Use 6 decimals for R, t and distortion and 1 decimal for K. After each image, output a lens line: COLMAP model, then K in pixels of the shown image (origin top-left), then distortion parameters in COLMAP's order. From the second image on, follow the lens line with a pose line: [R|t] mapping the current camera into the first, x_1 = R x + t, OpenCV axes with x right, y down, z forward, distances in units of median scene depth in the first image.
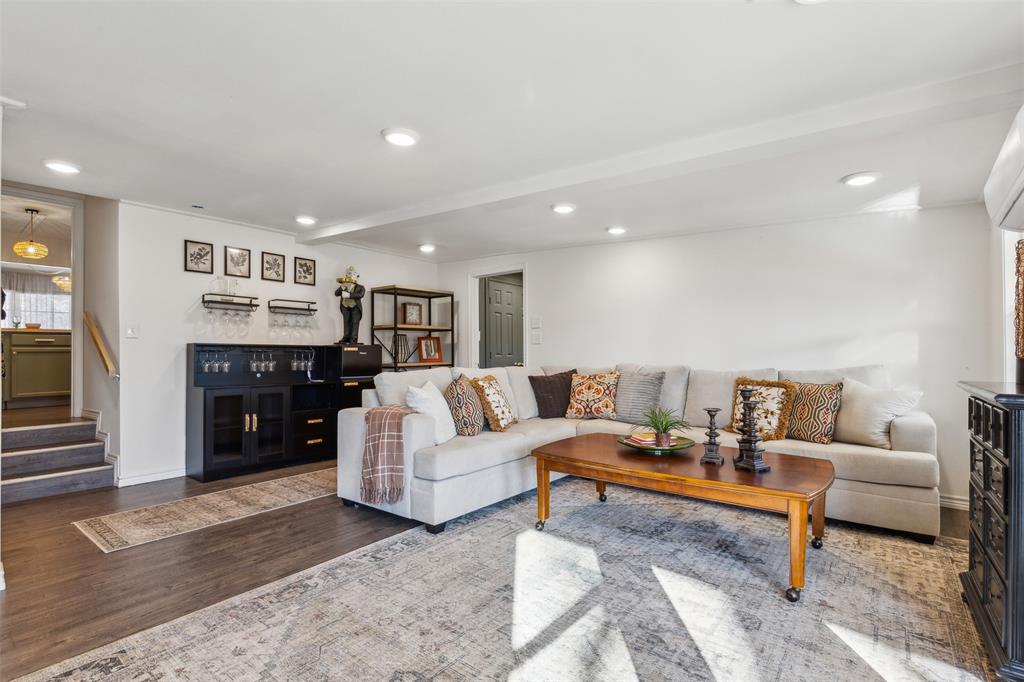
lens RADIAL K [[479.7, 0, 510.8], [0, 479.7, 343.9], [0, 0, 1]] dist [-0.000426, 0.001020]
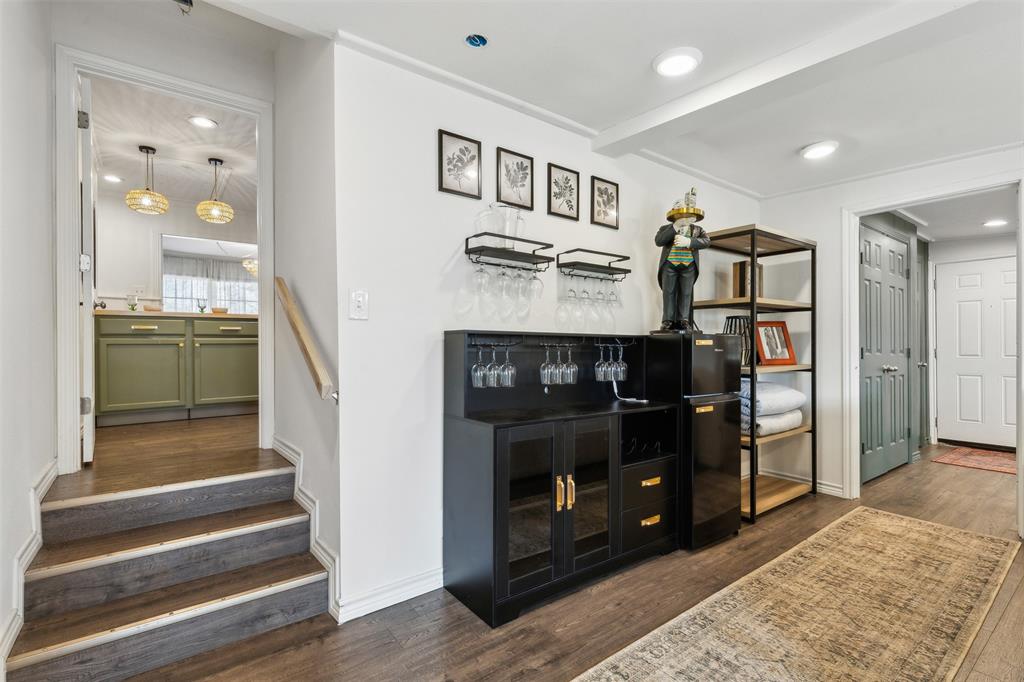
lens RADIAL K [[472.6, 0, 509.8], [0, 472.6, 341.0], [0, 0, 1]] dist [0.002924, -0.001469]
pose [[0.967051, 0.004606, -0.254540, -0.413606], [-0.001086, 0.999902, 0.013967, 0.002418], [0.254580, -0.013230, 0.966961, 0.456392]]
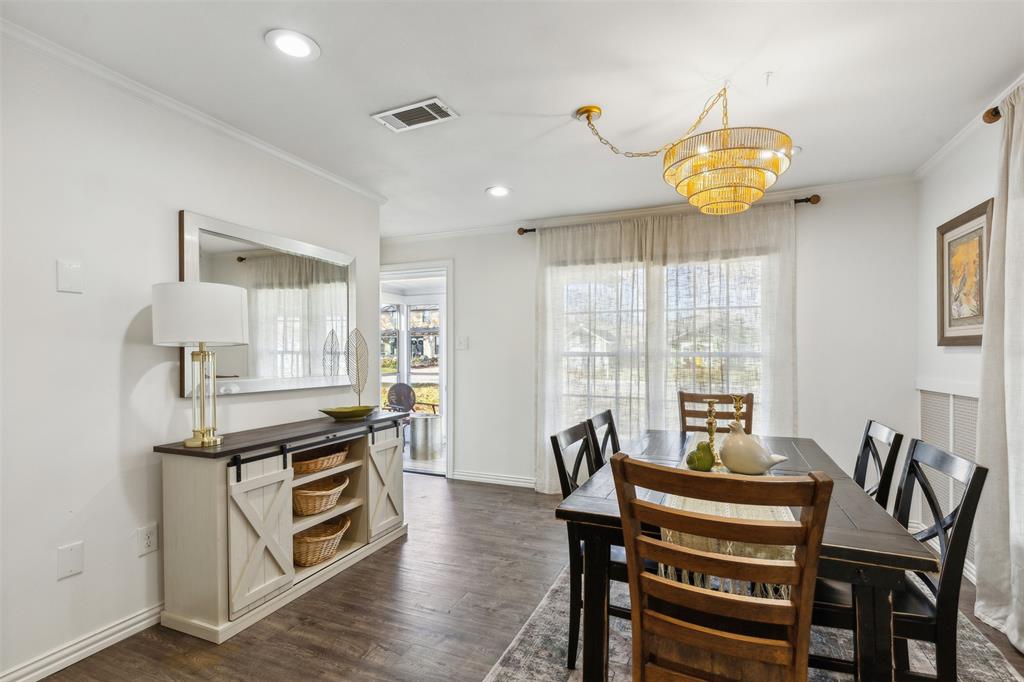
lens RADIAL K [[472.6, 0, 514.8], [0, 472.6, 349.7], [0, 0, 1]] dist [0.002924, -0.001469]
pose [[0.249844, 0.003585, -0.968279, -1.334612], [0.016437, 0.999833, 0.007943, -0.079773], [0.968147, -0.017900, 0.249744, 1.569679]]
